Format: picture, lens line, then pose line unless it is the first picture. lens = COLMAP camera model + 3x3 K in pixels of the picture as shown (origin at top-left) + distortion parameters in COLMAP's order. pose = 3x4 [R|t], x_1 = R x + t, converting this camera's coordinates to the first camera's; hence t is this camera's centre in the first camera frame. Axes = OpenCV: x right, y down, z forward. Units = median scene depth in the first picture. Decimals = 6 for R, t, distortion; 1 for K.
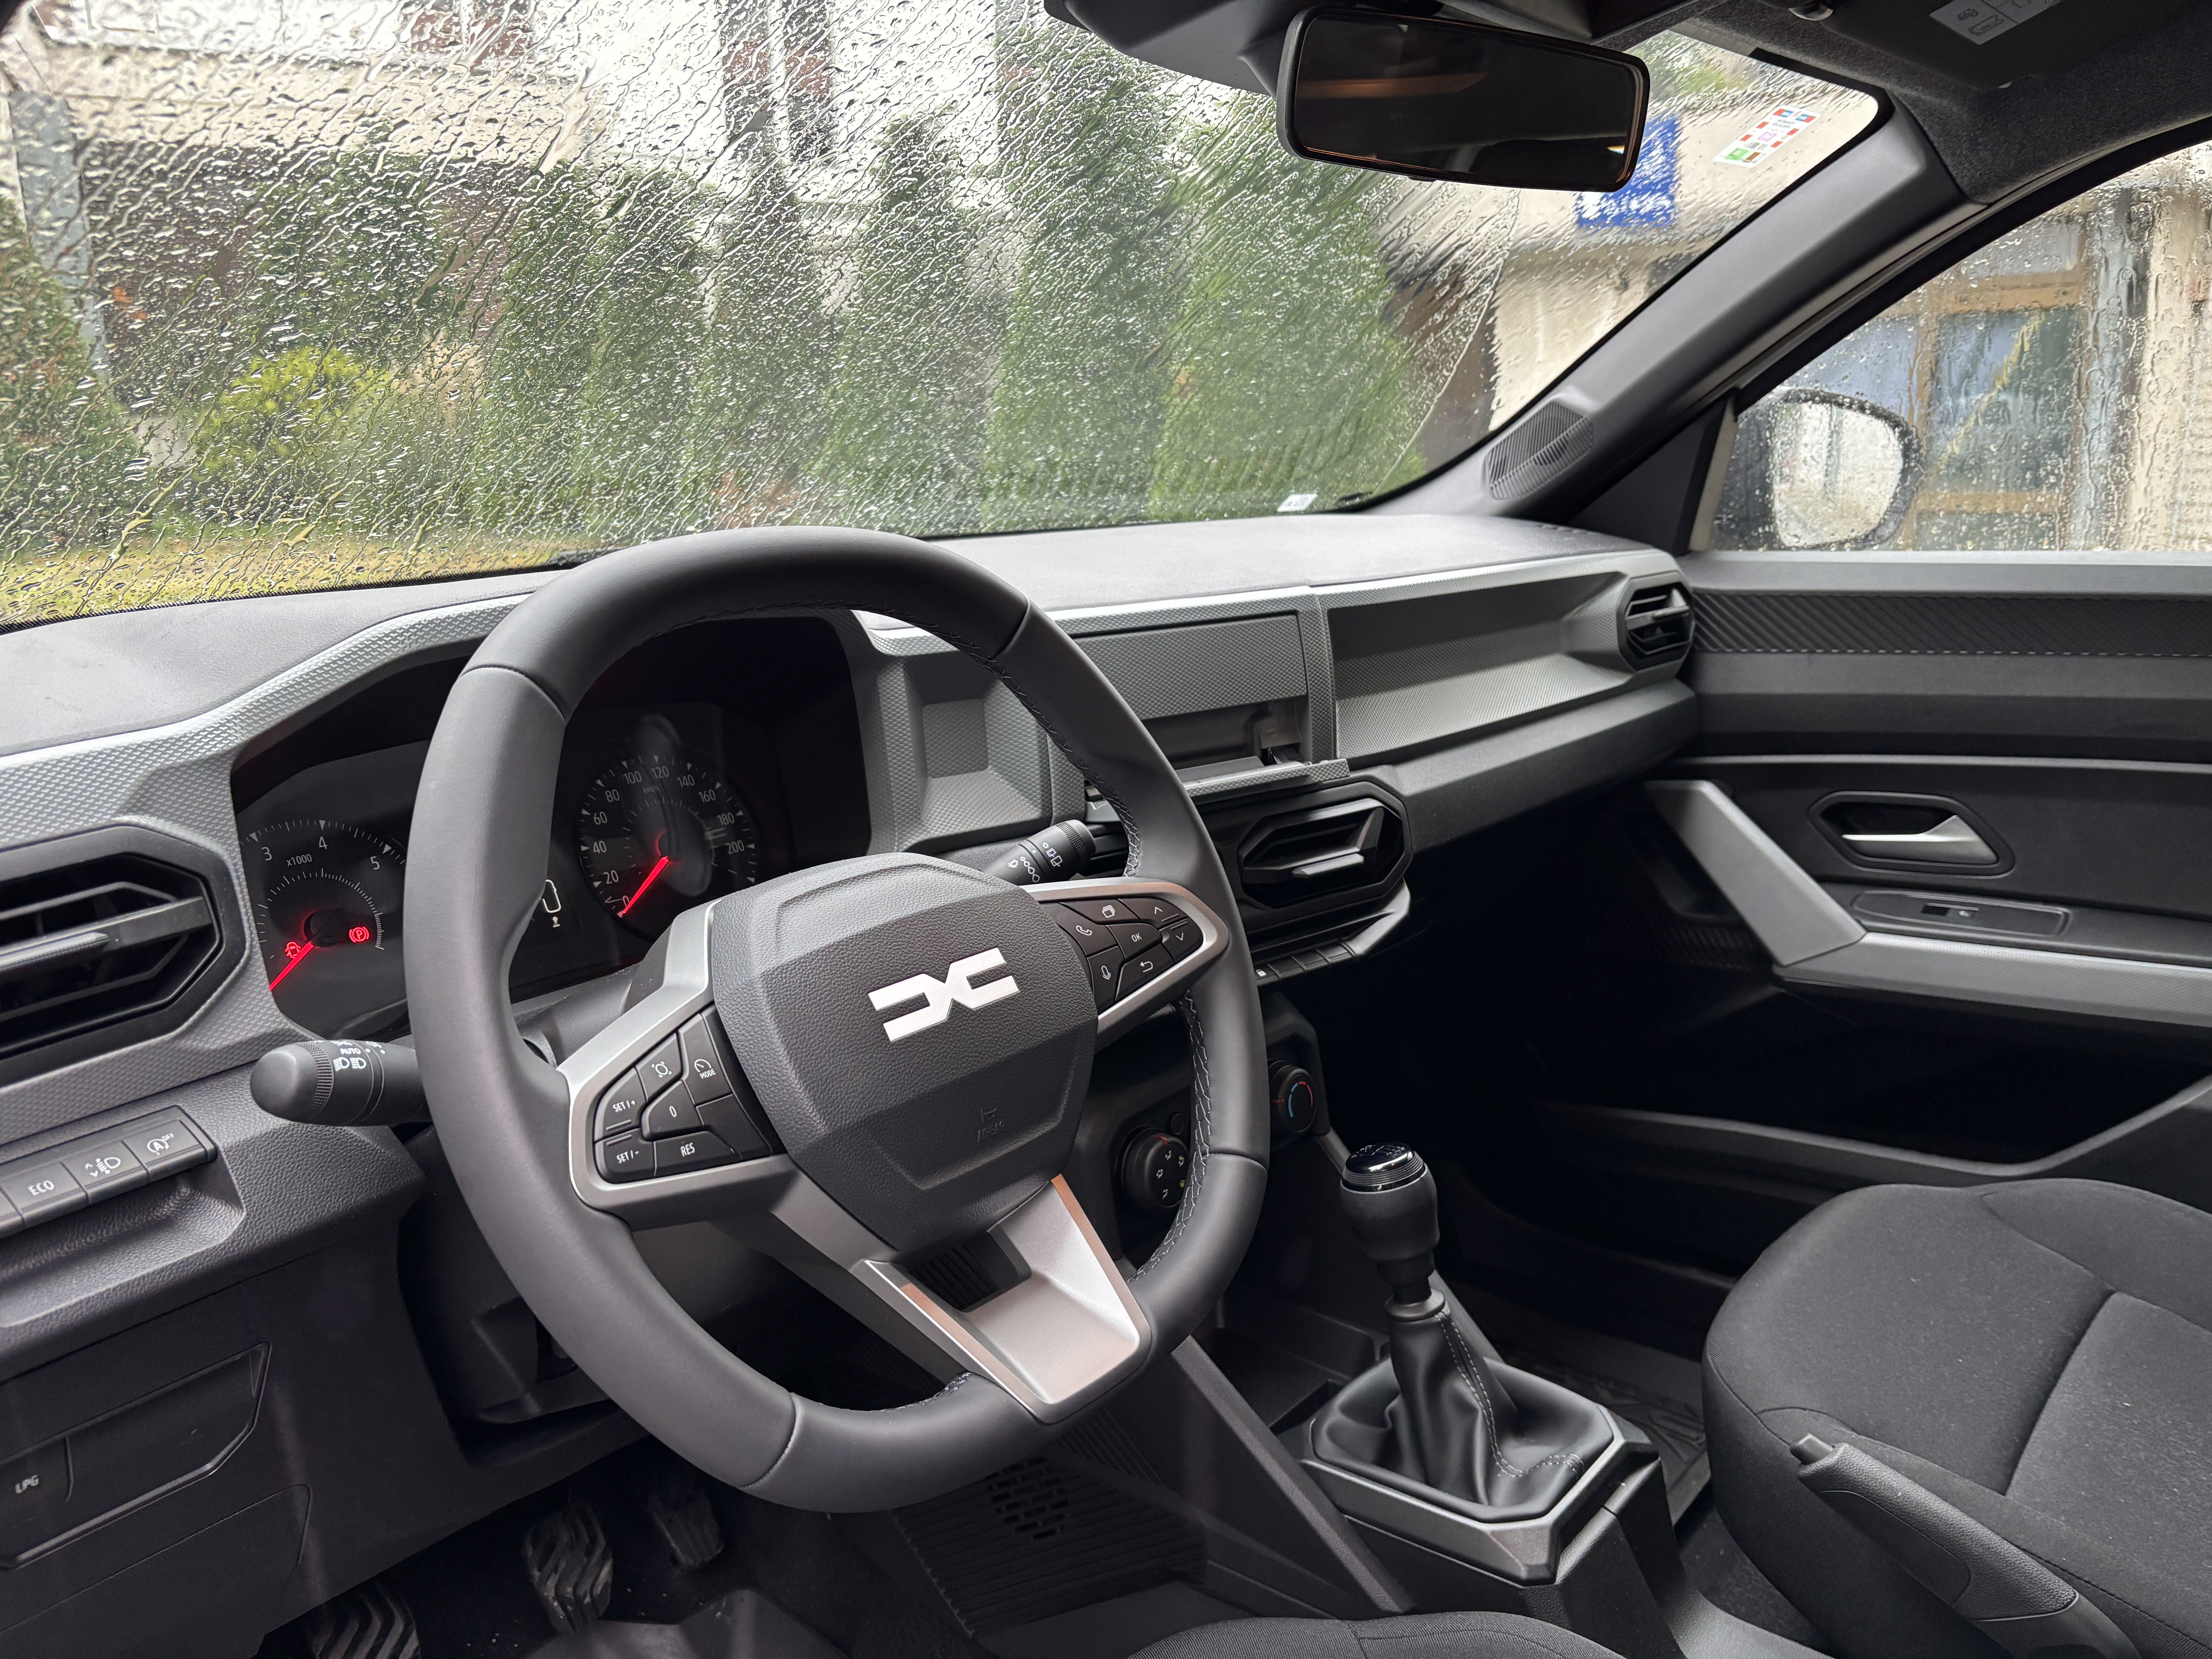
lens RADIAL K [[1674.4, 0, 1117.3], [0, 1674.4, 837.9], [0, 0, 1]] dist [0.029748, -0.034271]
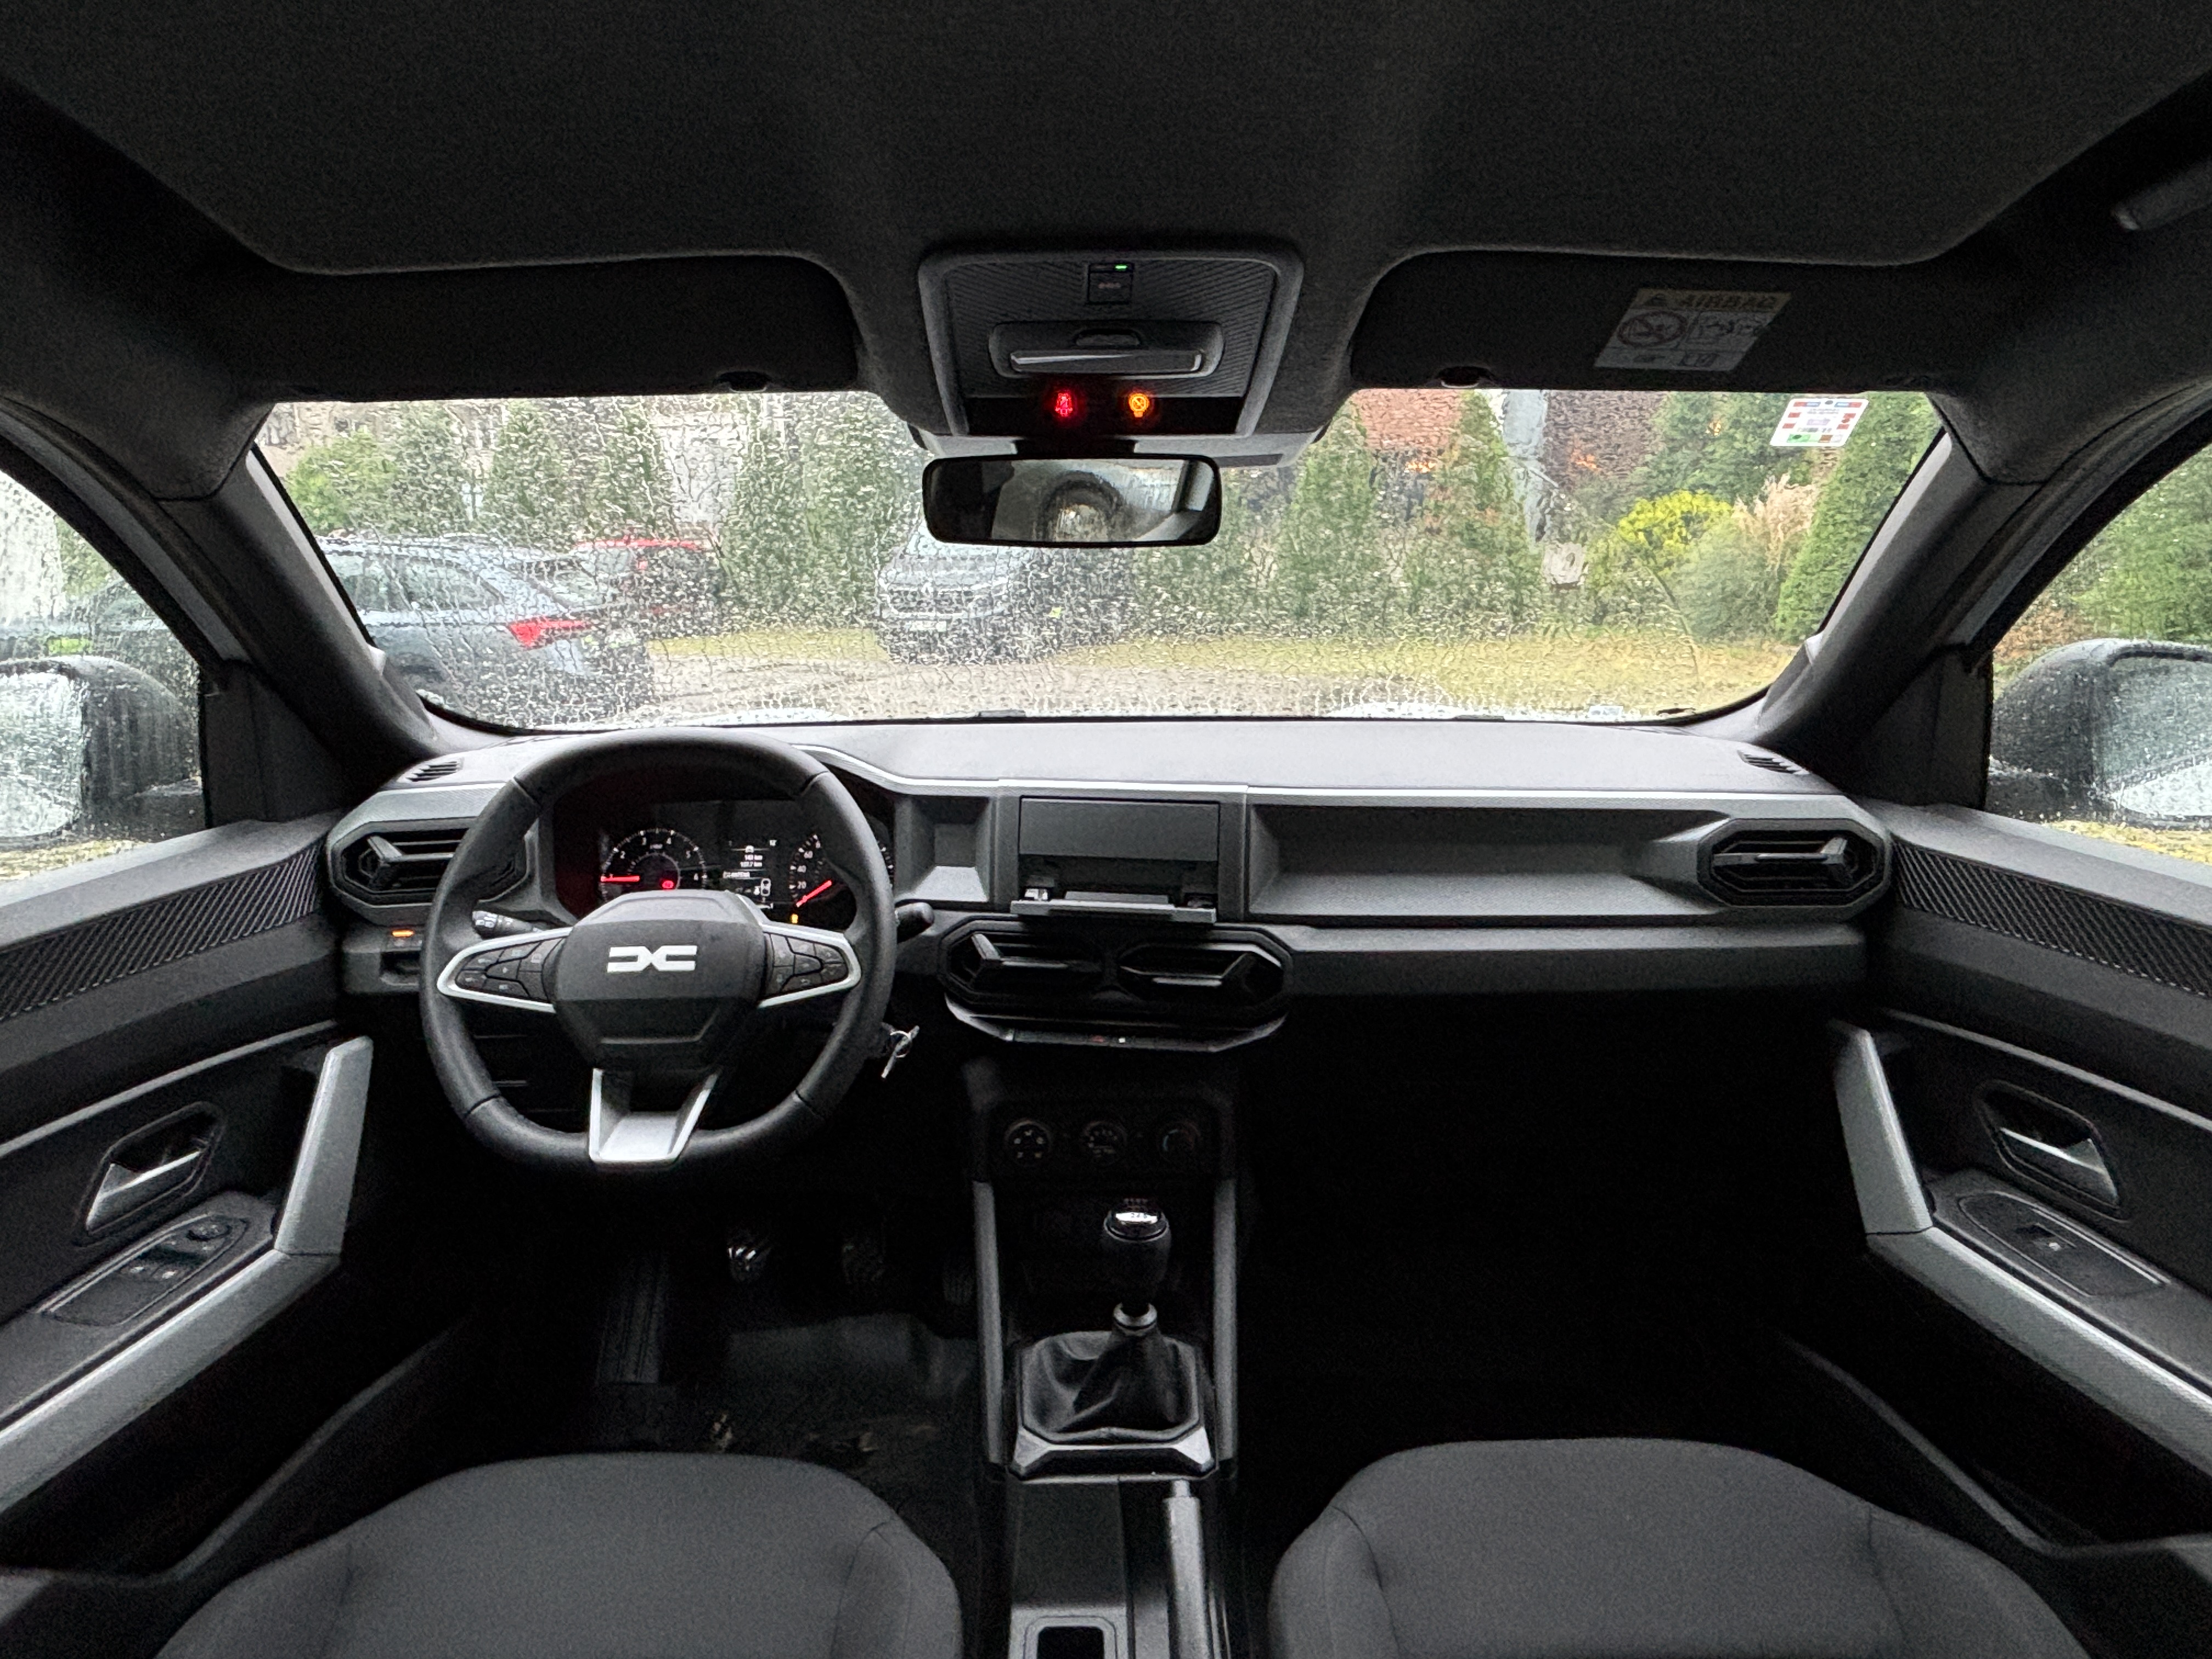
lens RADIAL K [[1350.8, 0, 1106.0], [0, 1350.8, 829.5], [0, 0, 1]] dist [0.066105, -0.102709]
pose [[0.653989, 0.161300, -0.739108, 1.031135], [-0.185807, 0.981326, 0.049752, -0.175520], [0.733331, 0.104794, 0.671747, 0.185931]]
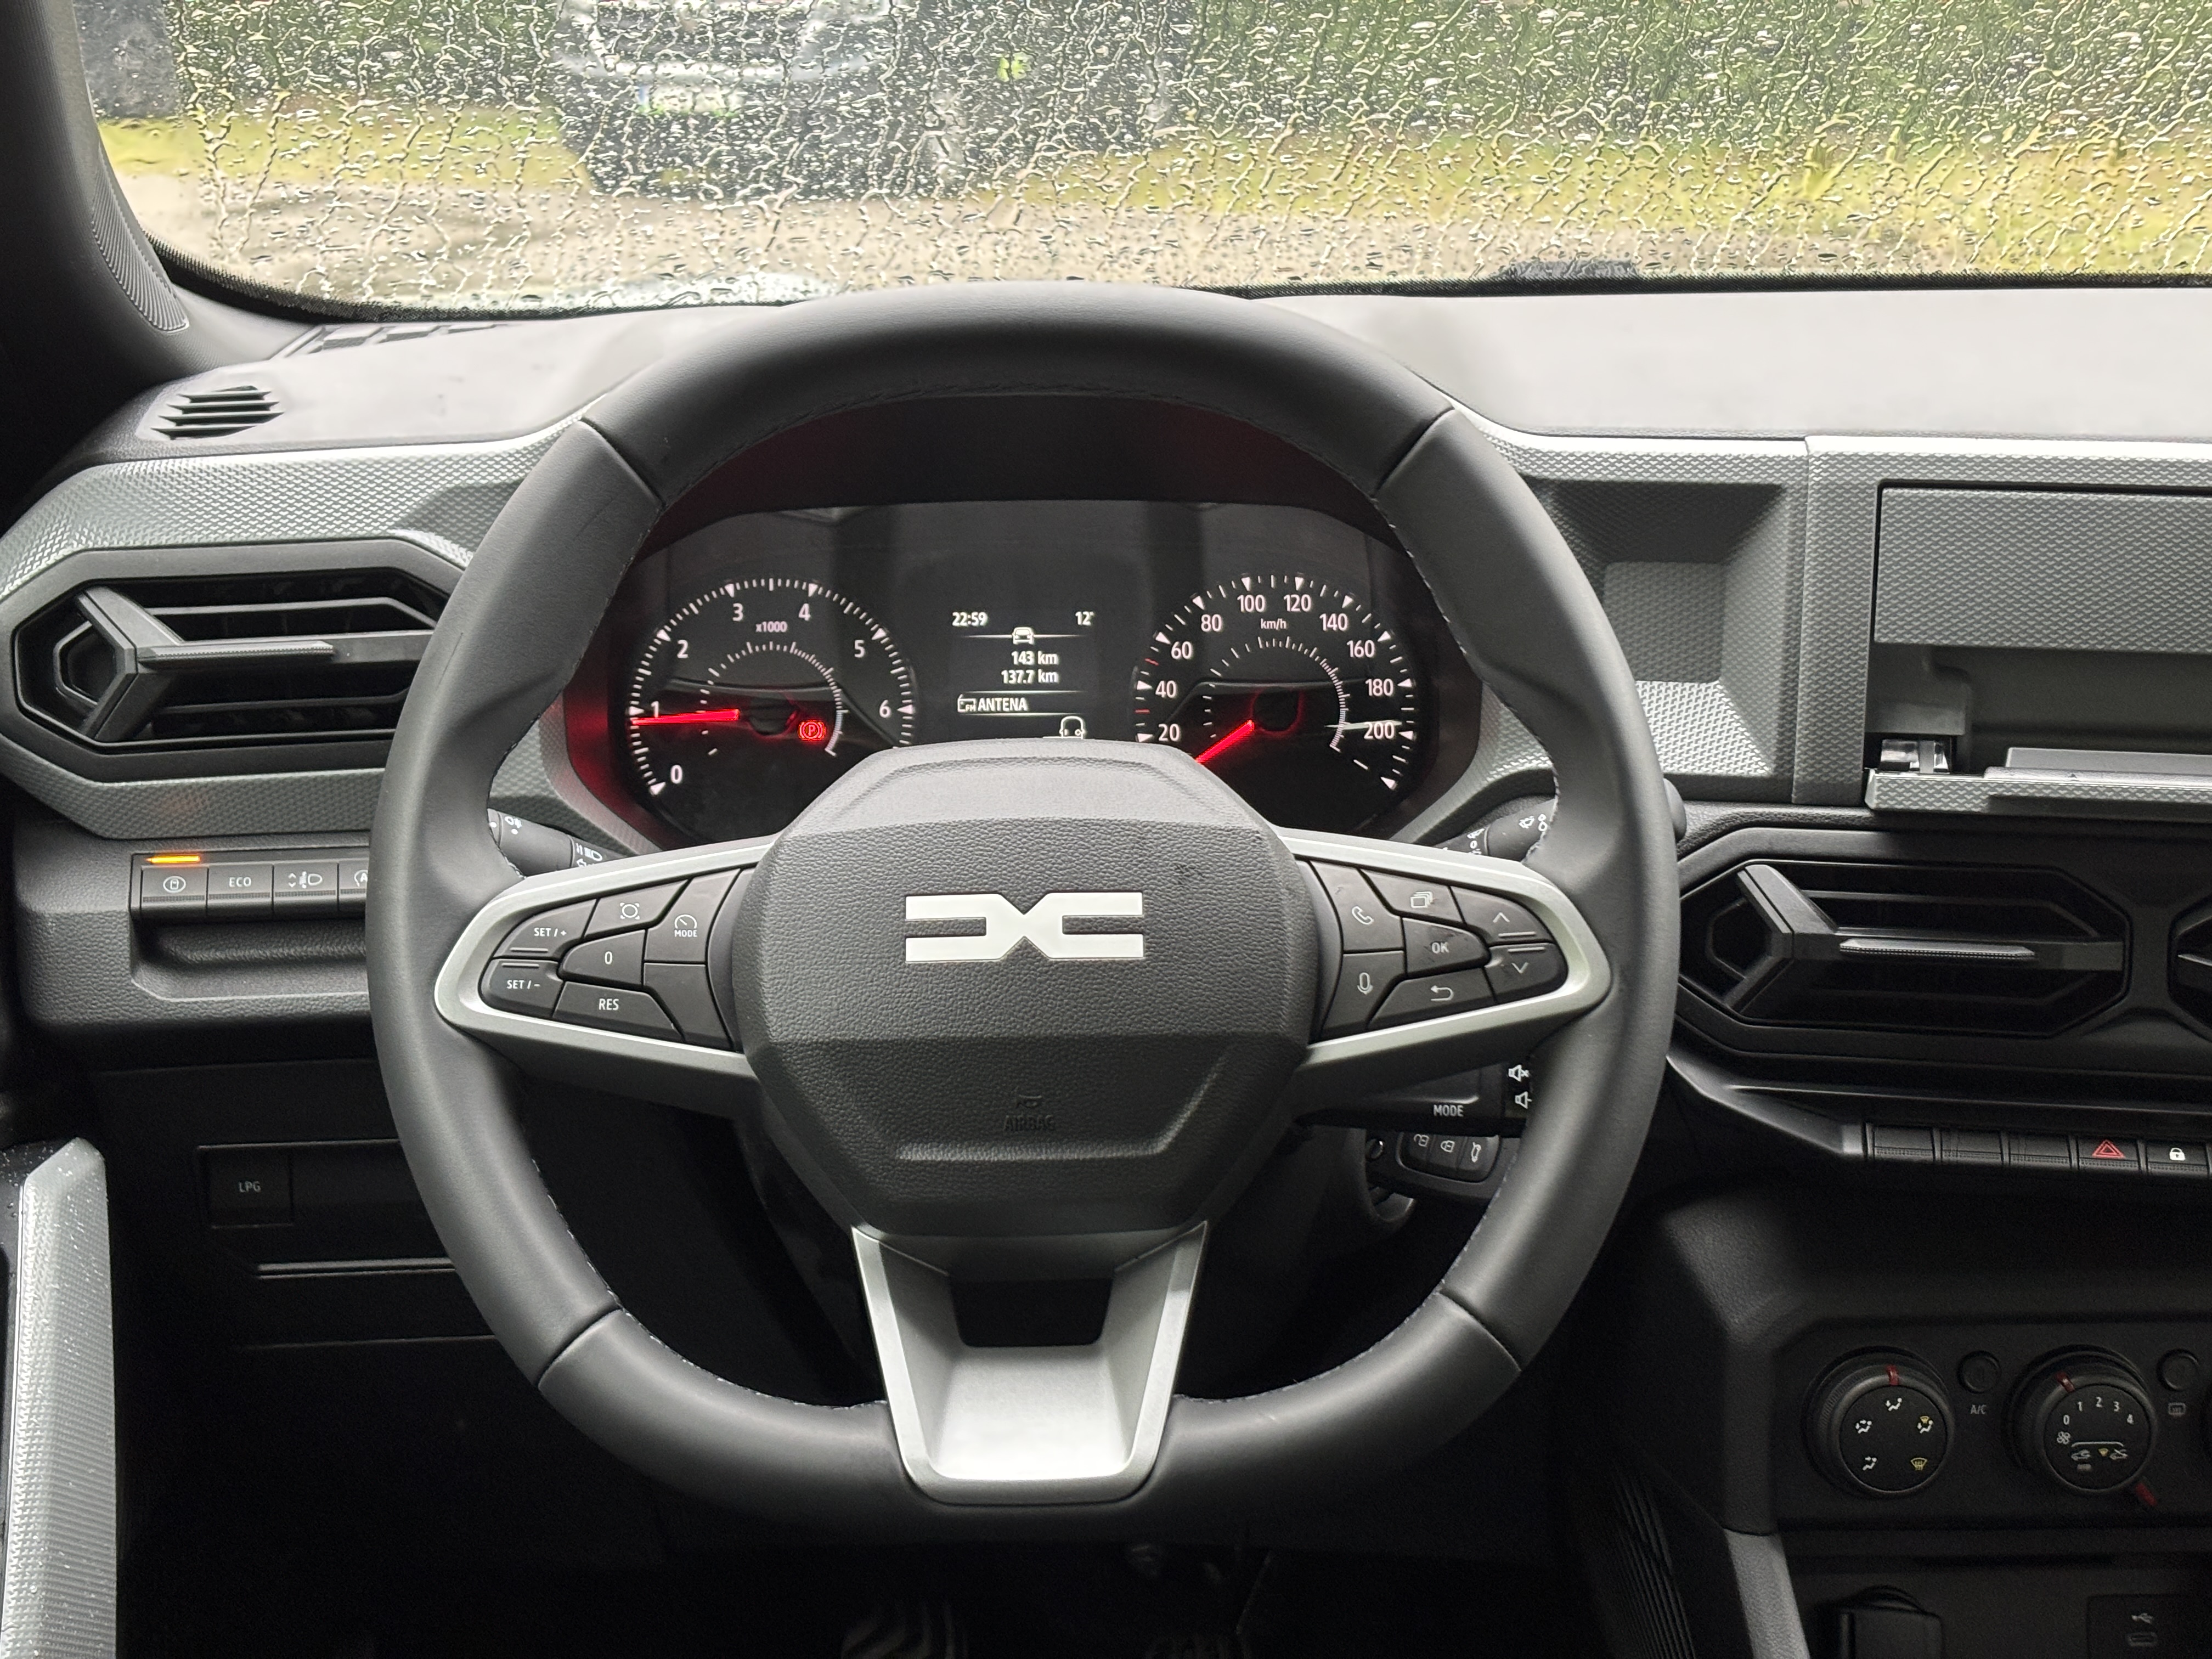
lens RADIAL K [[3332.9, 0, 1112.0], [0, 3332.9, 903.0], [0, 0, 1]] dist [0.151414, -0.088203]
pose [[0.654640, 0.223288, -0.722211, 0.693167], [-0.186748, 0.973538, 0.131716, -0.084685], [0.732510, 0.048645, 0.679016, 0.013419]]
